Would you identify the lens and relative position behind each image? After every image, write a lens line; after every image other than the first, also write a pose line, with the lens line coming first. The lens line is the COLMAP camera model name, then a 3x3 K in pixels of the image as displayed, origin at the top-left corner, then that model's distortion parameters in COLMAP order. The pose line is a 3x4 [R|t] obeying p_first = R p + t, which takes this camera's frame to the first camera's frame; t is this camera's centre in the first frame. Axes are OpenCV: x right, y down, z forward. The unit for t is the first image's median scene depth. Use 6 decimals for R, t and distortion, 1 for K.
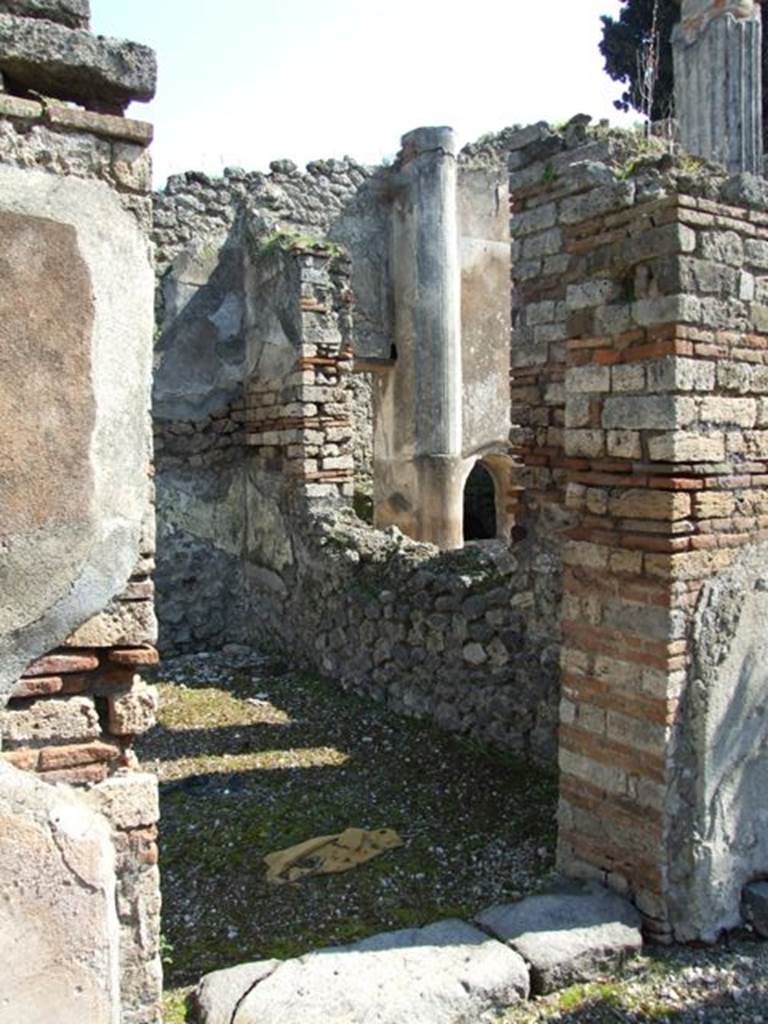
lens RADIAL K [[815.0, 0, 384.0], [0, 815.0, 512.0], [0, 0, 1]] dist [-0.059374, 0.062116]
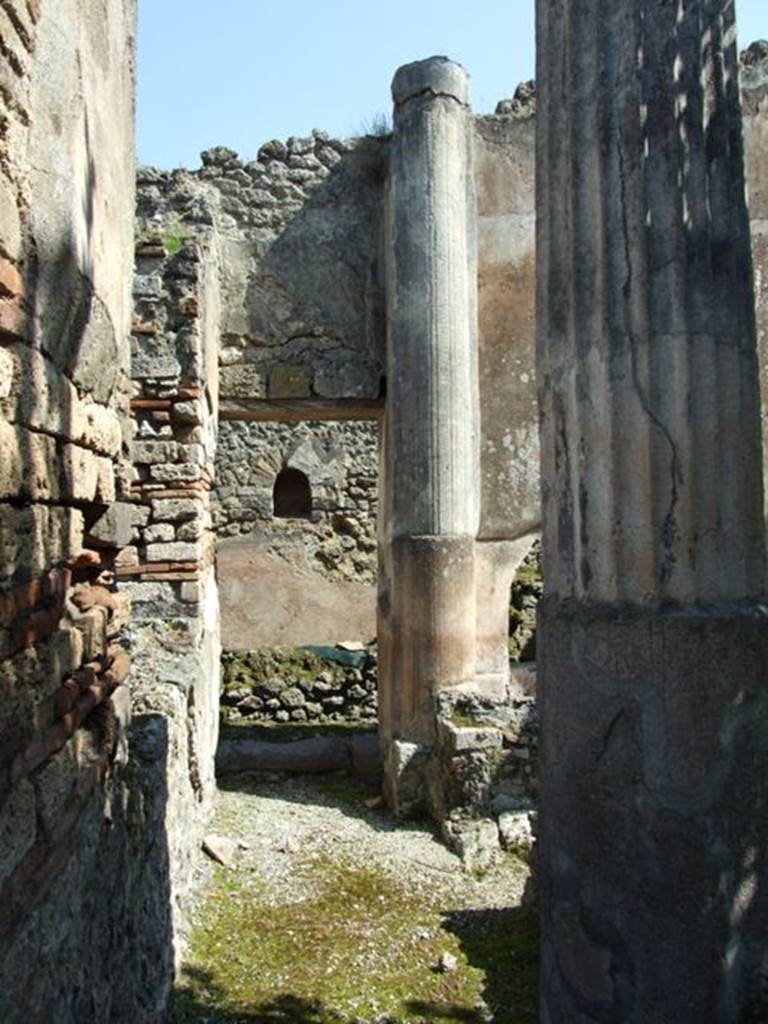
lens RADIAL K [[815.0, 0, 384.0], [0, 815.0, 512.0], [0, 0, 1]] dist [-0.059374, 0.062116]
pose [[0.895447, -0.007818, -0.445099, 0.399706], [-0.027753, 0.996921, -0.073343, -0.048180], [0.444302, 0.078028, 0.892473, 0.473127]]
